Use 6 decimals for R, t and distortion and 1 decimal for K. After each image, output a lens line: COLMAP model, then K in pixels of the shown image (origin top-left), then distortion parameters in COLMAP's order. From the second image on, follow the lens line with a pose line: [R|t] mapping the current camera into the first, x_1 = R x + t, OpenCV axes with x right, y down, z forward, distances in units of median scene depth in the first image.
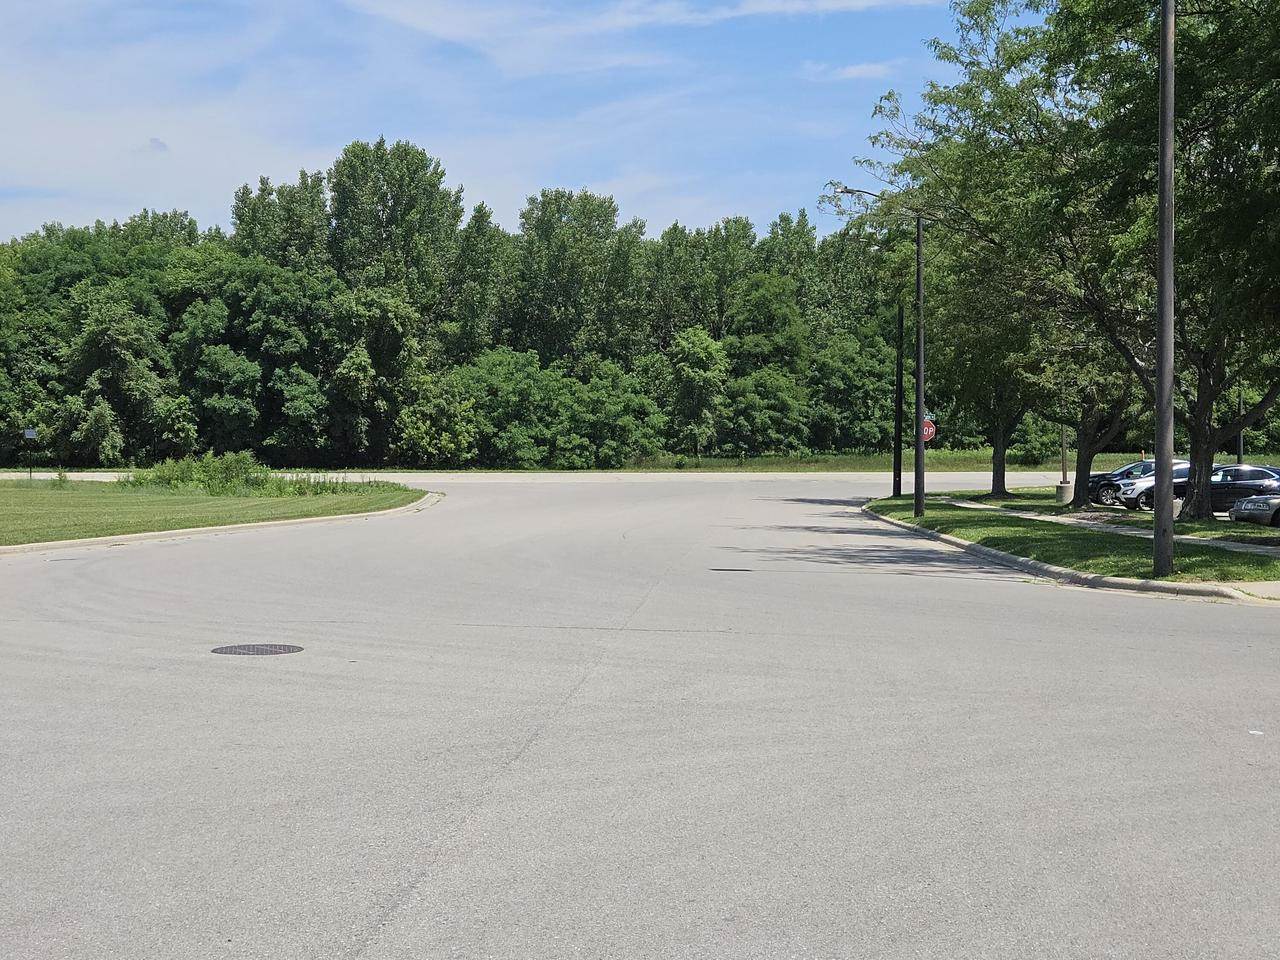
lens RADIAL K [[1920.6, 0, 640.0], [0, 1920.6, 480.0], [0, 0, 1]] dist [0.057934, 0.081089]
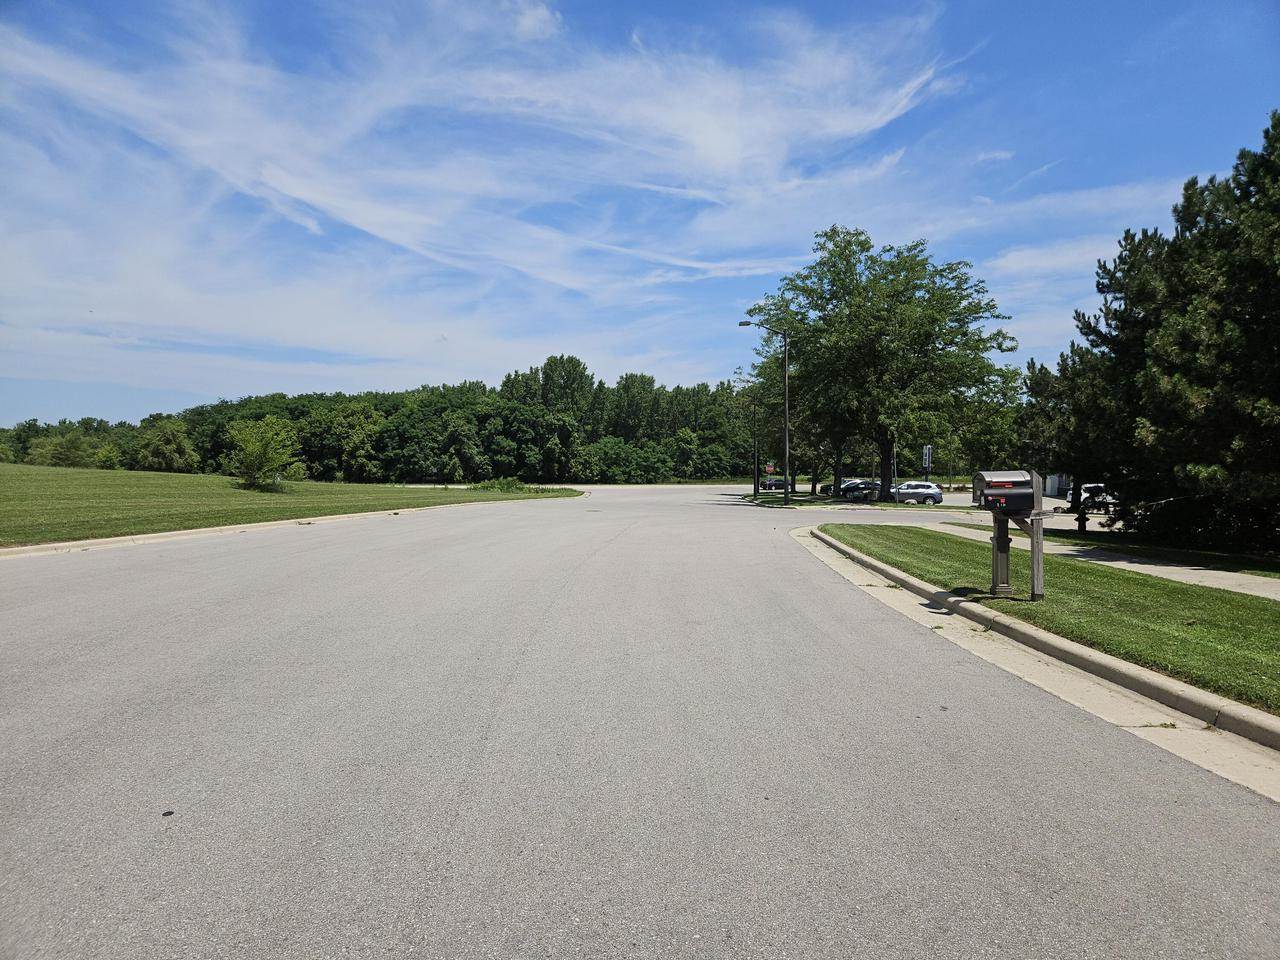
lens RADIAL K [[859.1, 0, 635.2], [0, 859.1, 484.4], [0, 0, 1]] dist [0.091831, -0.081602]
pose [[0.999434, -0.000607, -0.033638, 0.000541], [0.000392, 0.999979, -0.006402, 0.002430], [0.033641, 0.006385, 0.999414, -0.139435]]
